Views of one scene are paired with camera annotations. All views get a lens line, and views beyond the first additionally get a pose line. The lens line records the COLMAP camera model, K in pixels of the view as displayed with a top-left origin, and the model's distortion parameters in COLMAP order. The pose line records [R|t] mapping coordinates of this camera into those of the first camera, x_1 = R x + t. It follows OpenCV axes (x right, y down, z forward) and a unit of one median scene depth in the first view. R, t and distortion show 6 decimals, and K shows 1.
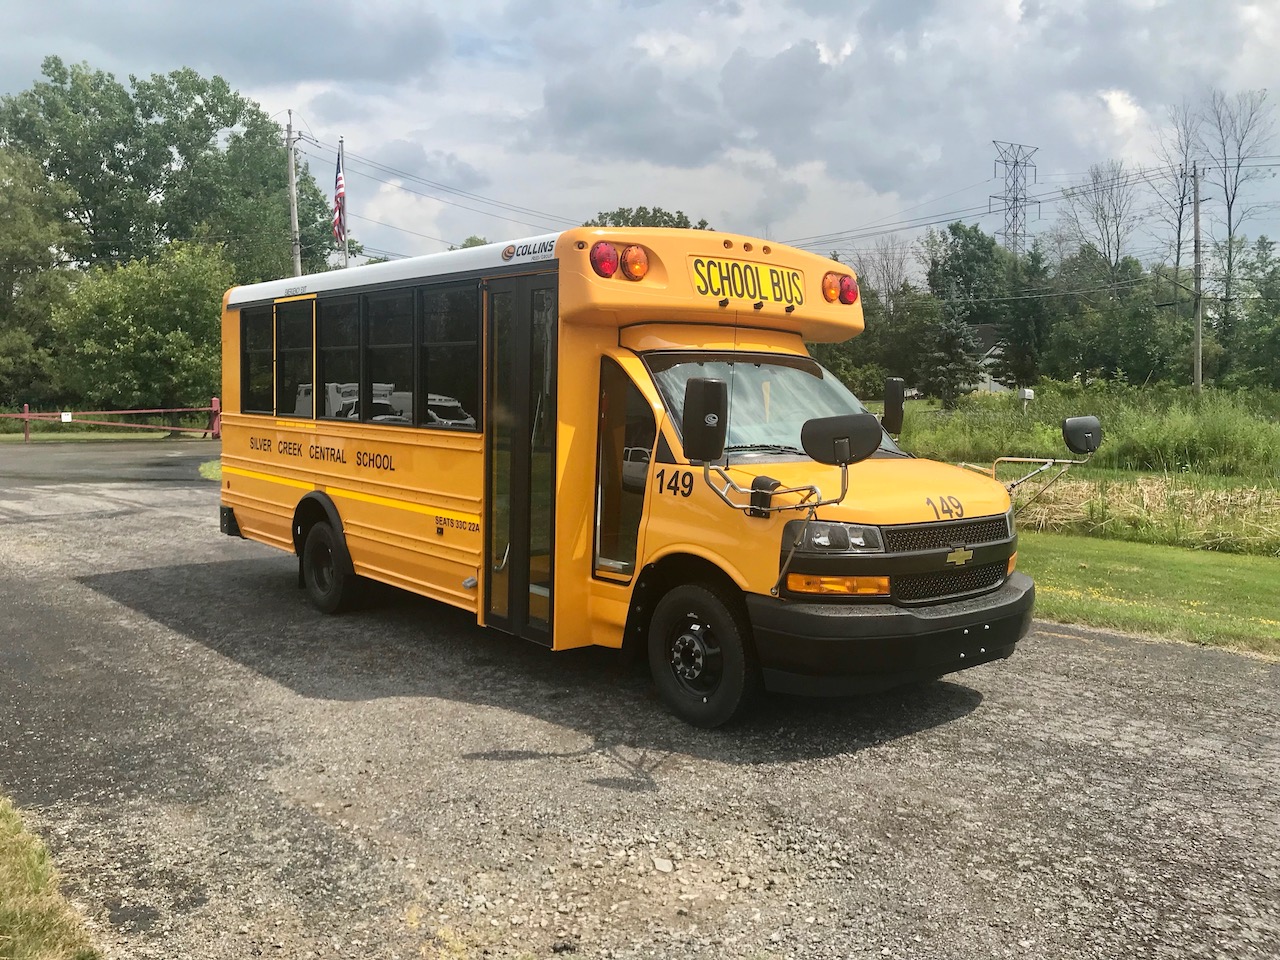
lens RADIAL K [[1050.8, 0, 646.8], [0, 1050.8, 483.9], [0, 0, 1]] dist [0.052729, -0.065733]
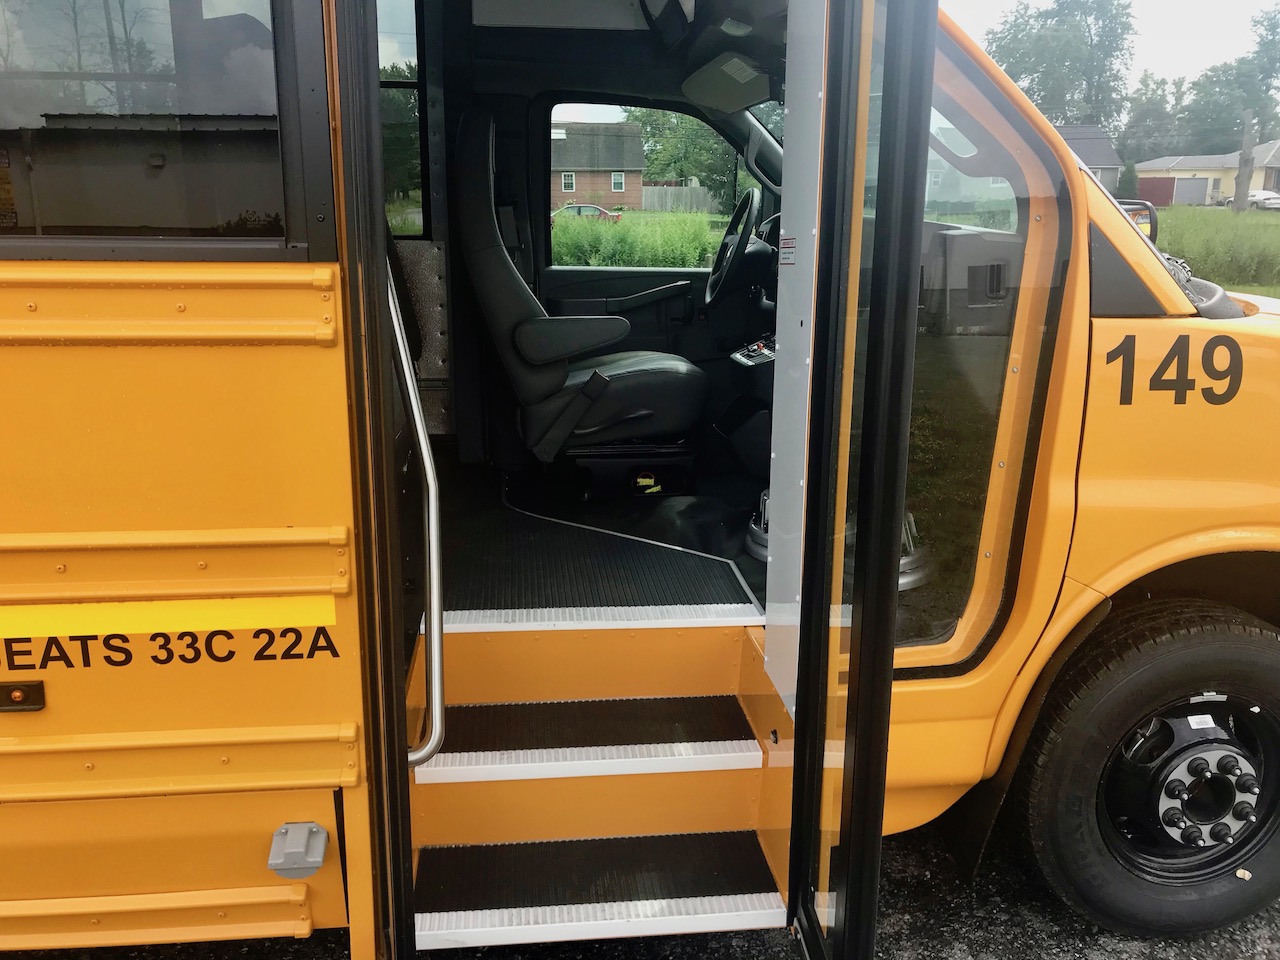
lens RADIAL K [[1043.2, 0, 638.5], [0, 1043.2, 486.8], [0, 0, 1]] dist [0.093753, -0.142442]
pose [[0.555388, -0.210141, 0.804602, -0.319813], [0.073662, 0.976174, 0.204106, -0.042139], [-0.828322, -0.054090, 0.557635, 0.802595]]
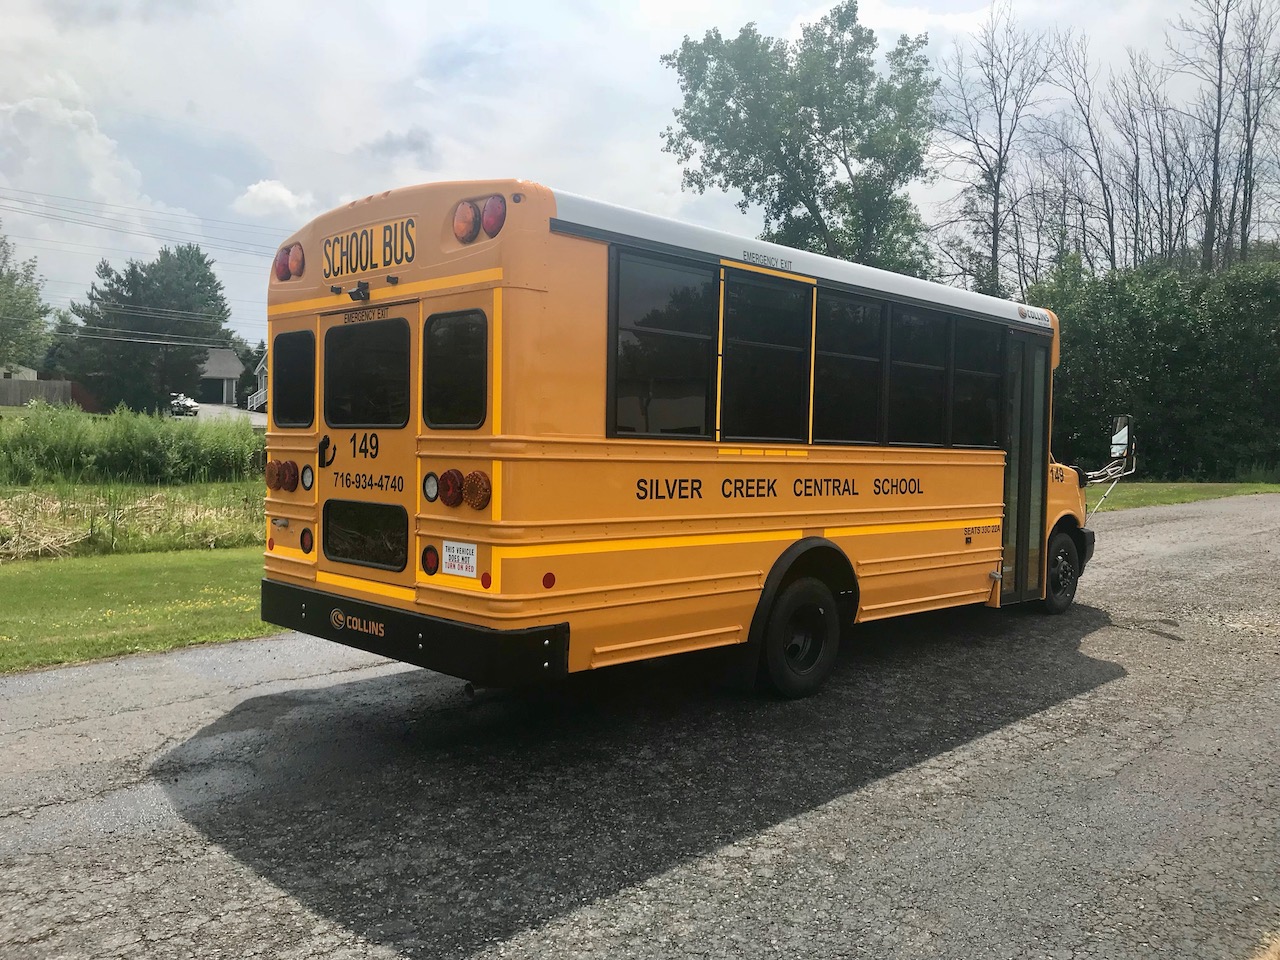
lens RADIAL K [[1043.2, 0, 638.5], [0, 1043.2, 486.8], [0, 0, 1]] dist [0.093753, -0.142442]
pose [[-0.078155, -0.061760, 0.995026, -1.352580], [0.058368, 0.996084, 0.066410, -0.112361], [-0.995231, 0.063268, -0.074244, 1.514547]]
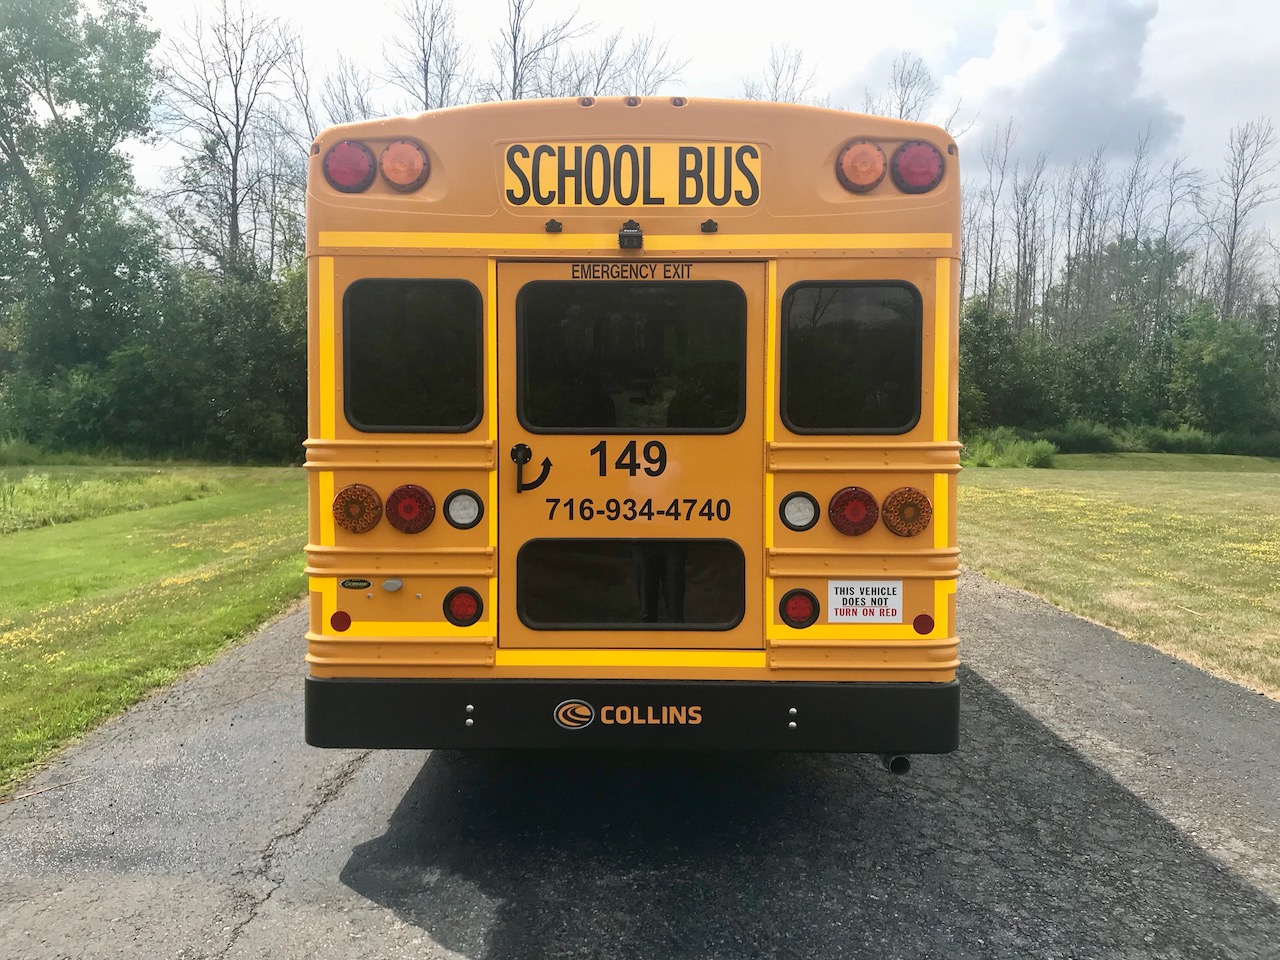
lens RADIAL K [[1043.2, 0, 638.5], [0, 1043.2, 486.8], [0, 0, 1]] dist [0.093753, -0.142442]
pose [[-0.758015, -0.053239, 0.650060, -0.872134], [0.032380, 0.992362, 0.119031, -0.156220], [-0.651432, 0.111276, -0.750502, 2.113606]]
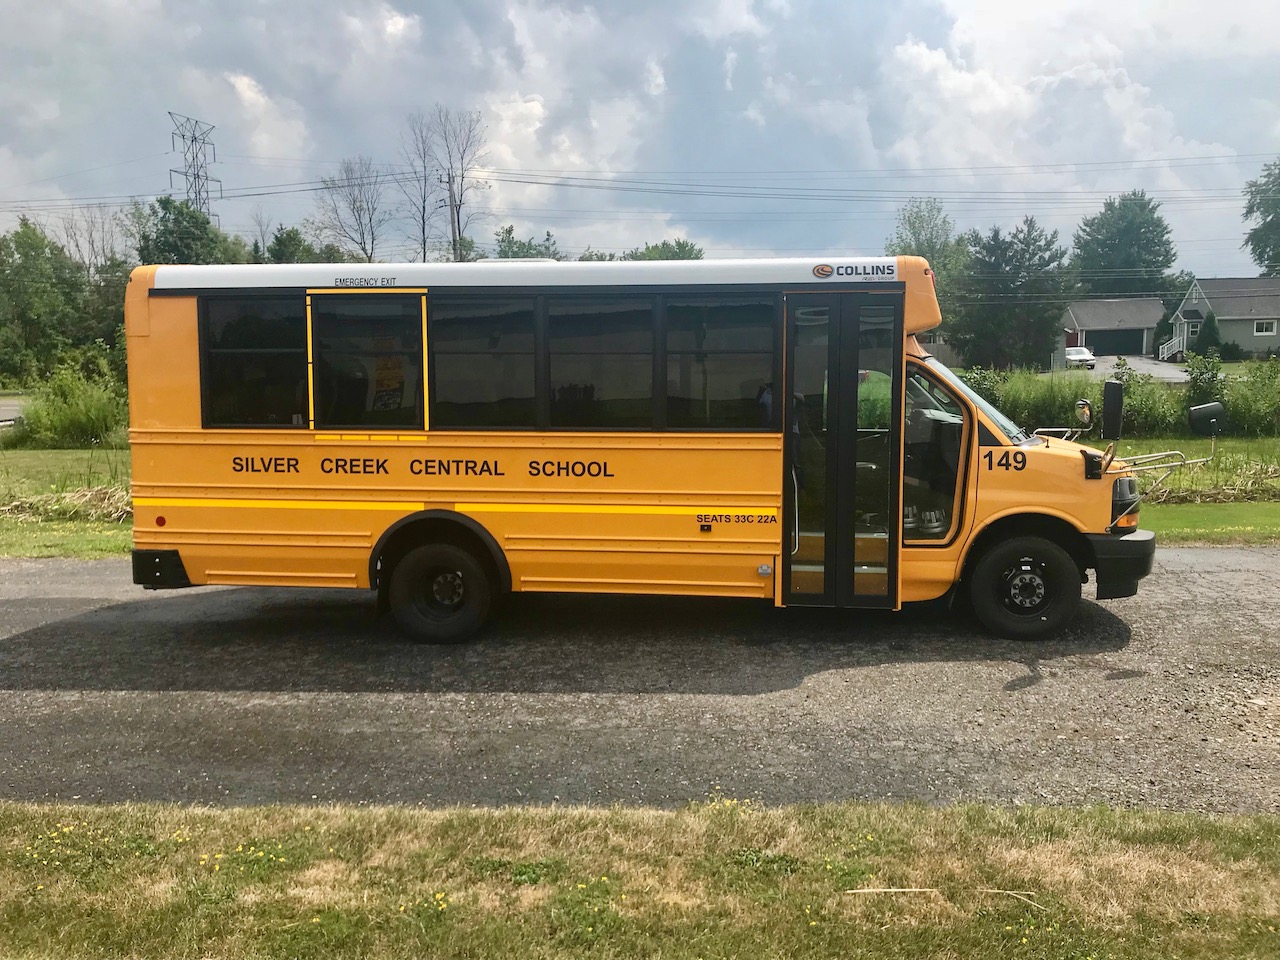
lens RADIAL K [[1043.2, 0, 638.5], [0, 1043.2, 486.8], [0, 0, 1]] dist [0.093753, -0.142442]
pose [[0.732411, -0.087527, 0.675214, -1.006402], [0.073583, 0.996070, 0.049303, -0.056383], [-0.676875, 0.013575, 0.735973, 0.295245]]
